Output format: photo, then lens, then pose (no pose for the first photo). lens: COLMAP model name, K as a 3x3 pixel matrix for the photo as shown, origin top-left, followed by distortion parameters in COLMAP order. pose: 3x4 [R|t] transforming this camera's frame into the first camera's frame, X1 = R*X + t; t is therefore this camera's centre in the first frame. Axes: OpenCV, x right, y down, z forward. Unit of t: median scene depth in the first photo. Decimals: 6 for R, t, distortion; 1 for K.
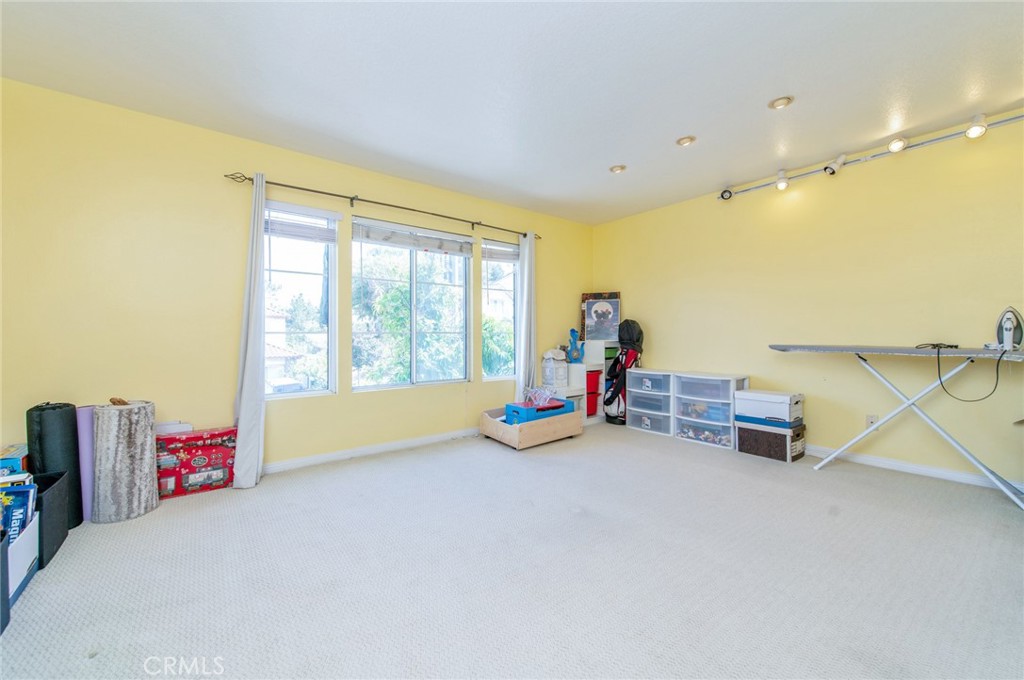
lens RADIAL K [[399.7, 0, 507.2], [0, 399.7, 336.6], [0, 0, 1]] dist [0.017491, -0.004995]
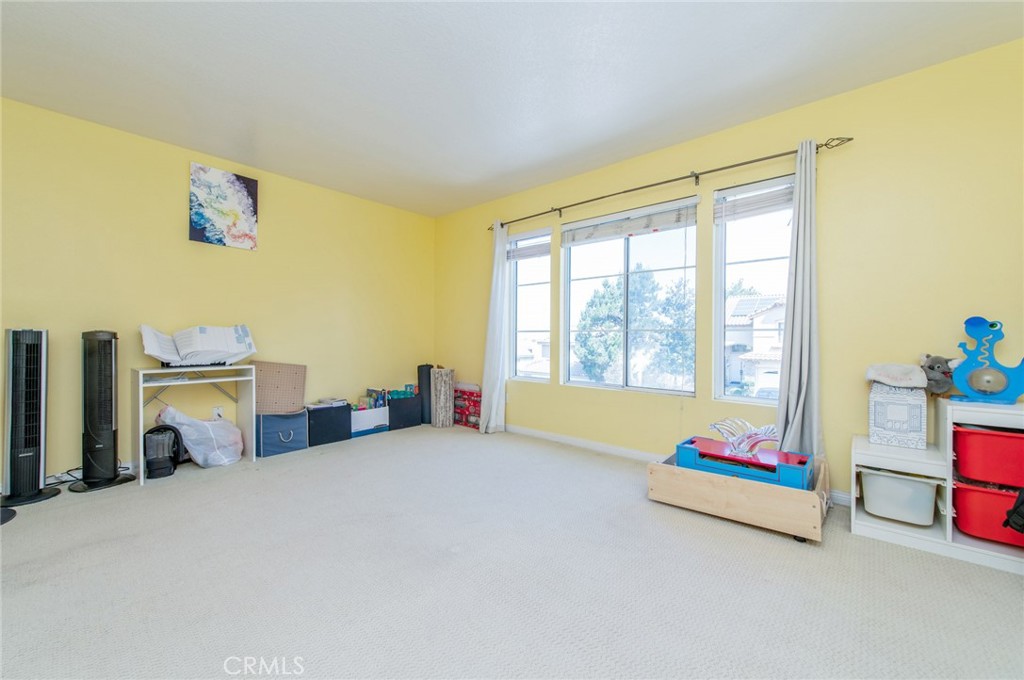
lens RADIAL K [[399.7, 0, 507.6], [0, 399.7, 337.6], [0, 0, 1]] dist [0.017491, -0.004995]
pose [[0.185381, 0.009674, -0.982619, 0.689674], [-0.004182, 0.999950, 0.009055, 0.000196], [0.982658, 0.002431, 0.185412, 0.662189]]
